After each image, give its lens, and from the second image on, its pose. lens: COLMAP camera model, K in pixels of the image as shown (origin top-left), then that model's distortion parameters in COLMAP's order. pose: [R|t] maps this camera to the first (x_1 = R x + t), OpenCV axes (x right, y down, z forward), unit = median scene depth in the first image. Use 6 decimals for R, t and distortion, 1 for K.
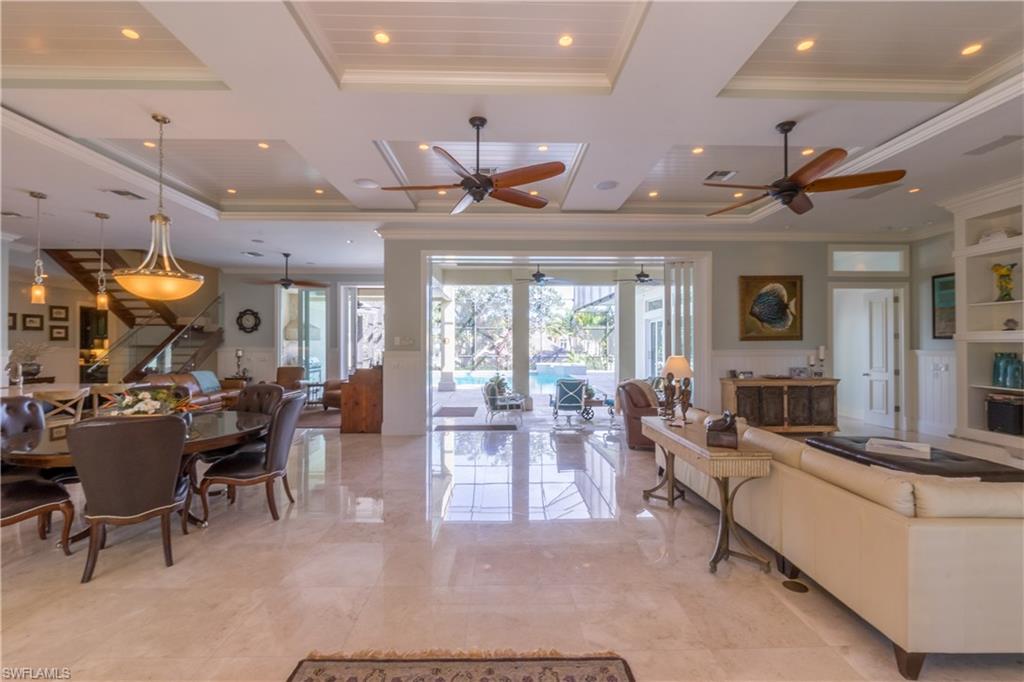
lens RADIAL K [[441.1, 0, 513.9], [0, 441.1, 340.4], [0, 0, 1]] dist [-0.003590, -0.000407]
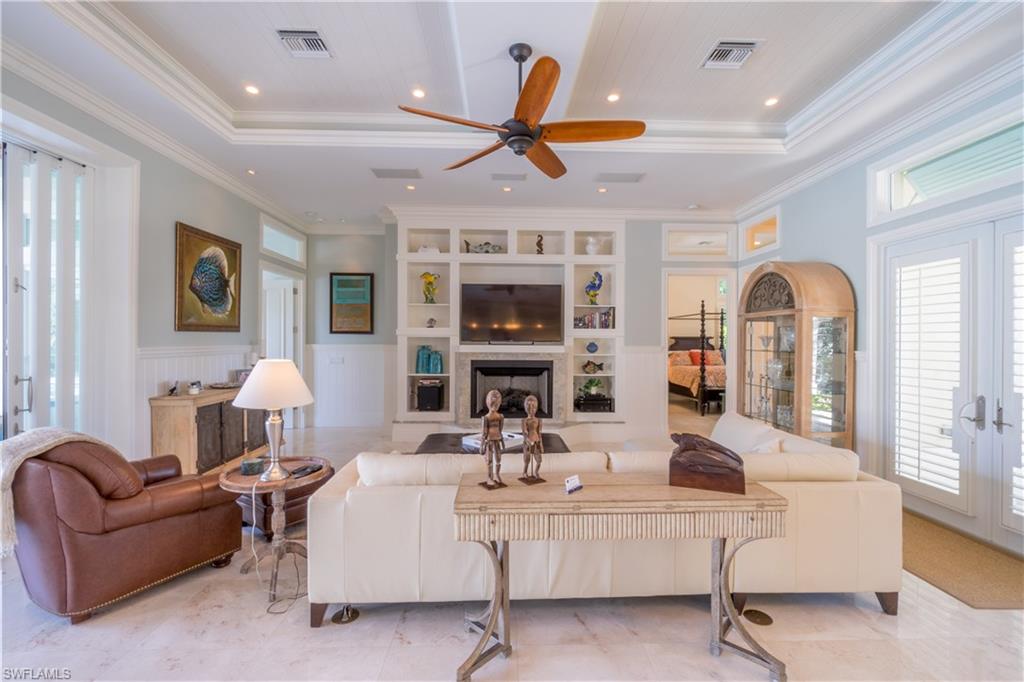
lens RADIAL K [[441.1, 0, 513.9], [0, 441.1, 340.4], [0, 0, 1]] dist [-0.003590, -0.000407]
pose [[-0.002995, 0.002138, 0.999993, -0.081049], [-0.011912, 0.999927, -0.002173, 0.009557], [-0.999925, -0.011918, -0.002969, 0.548416]]
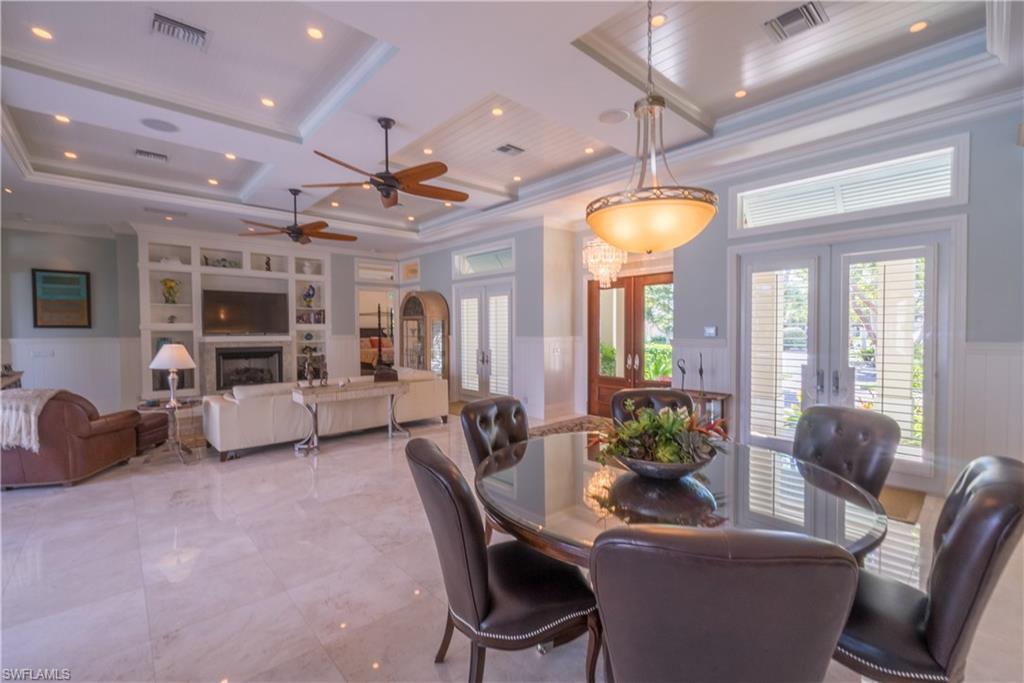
lens RADIAL K [[441.1, 0, 513.9], [0, 441.1, 340.9], [0, 0, 1]] dist [-0.003590, -0.000407]
pose [[-0.653890, -0.014919, 0.756443, -0.586972], [0.000363, 0.999799, 0.020033, 0.006706], [-0.756590, 0.013374, -0.653753, 0.785261]]
